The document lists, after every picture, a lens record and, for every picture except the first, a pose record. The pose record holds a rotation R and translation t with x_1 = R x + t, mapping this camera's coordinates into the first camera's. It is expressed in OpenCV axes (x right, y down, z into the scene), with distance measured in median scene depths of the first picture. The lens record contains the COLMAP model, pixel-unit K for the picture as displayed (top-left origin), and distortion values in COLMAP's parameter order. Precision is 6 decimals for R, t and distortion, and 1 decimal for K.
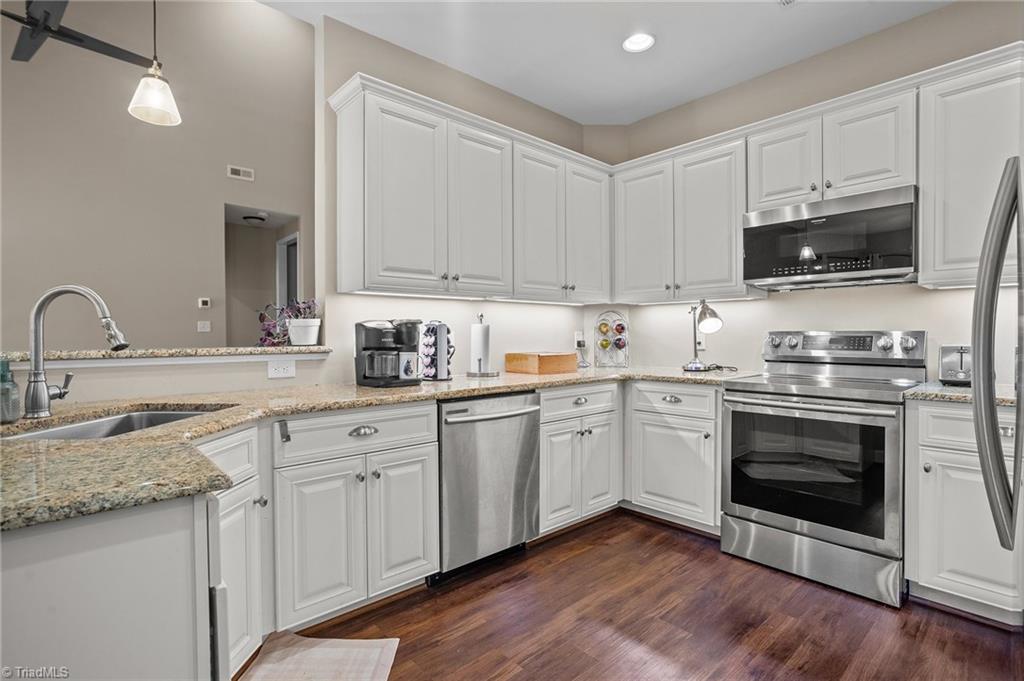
lens RADIAL K [[495.2, 0, 512.0], [0, 495.2, 340.5], [0, 0, 1]] dist [-0.030784, -0.000030]
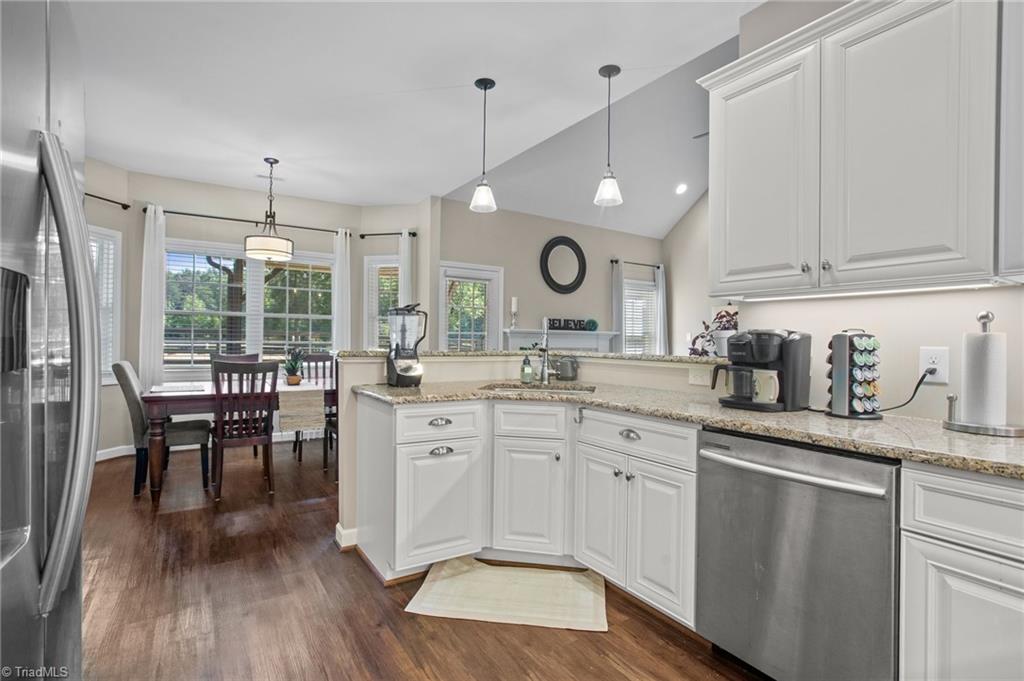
lens RADIAL K [[495.2, 0, 512.0], [0, 495.2, 340.5], [0, 0, 1]] dist [-0.030784, -0.000030]
pose [[-0.163269, 0.003094, -0.986577, 0.713242], [-0.026827, 0.999611, 0.007575, -0.021417], [0.986217, 0.027704, -0.163123, 0.795519]]
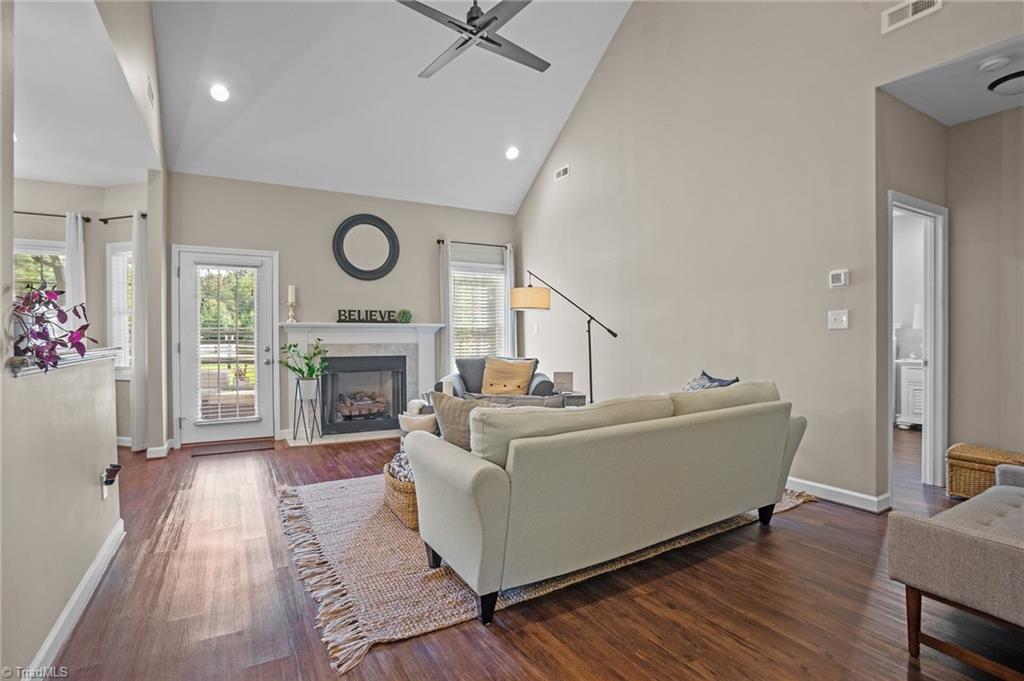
lens RADIAL K [[495.2, 0, 512.0], [0, 495.2, 340.5], [0, 0, 1]] dist [-0.030784, -0.000030]
pose [[-0.231917, 0.016053, -0.972603, 0.054762], [-0.007201, 0.999808, 0.018220, -0.029931], [0.972709, 0.011229, -0.231757, 1.916884]]
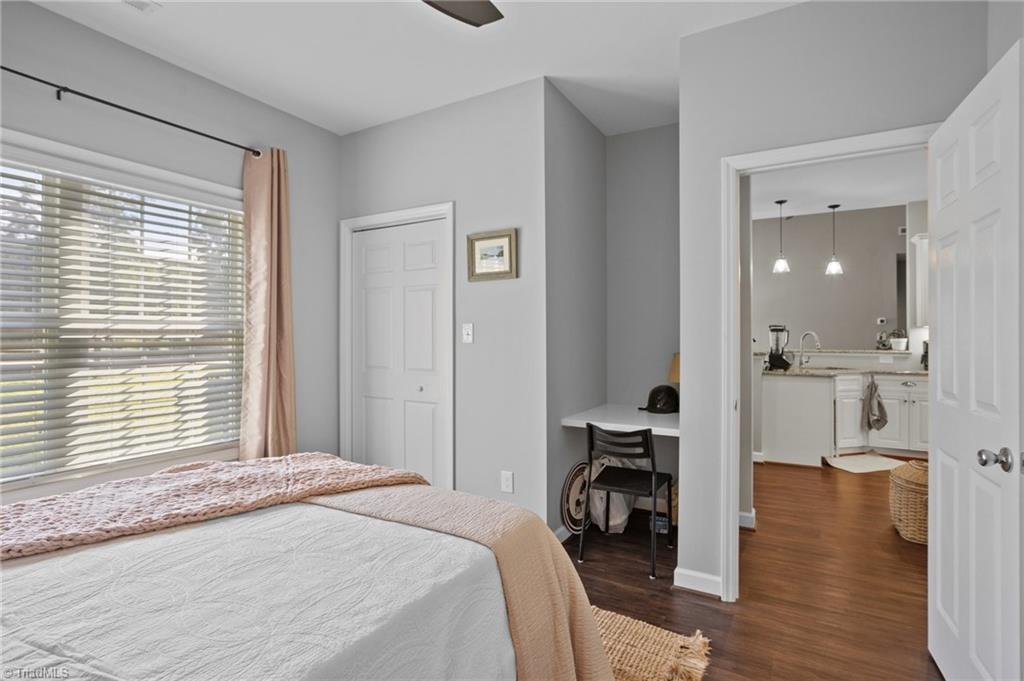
lens RADIAL K [[495.2, 0, 512.0], [0, 495.2, 340.5], [0, 0, 1]] dist [-0.030784, -0.000030]
pose [[0.295281, 0.008657, -0.955371, 1.238581], [-0.011536, 0.999918, 0.005495, -0.028007], [0.955341, 0.009399, 0.295357, -1.423935]]
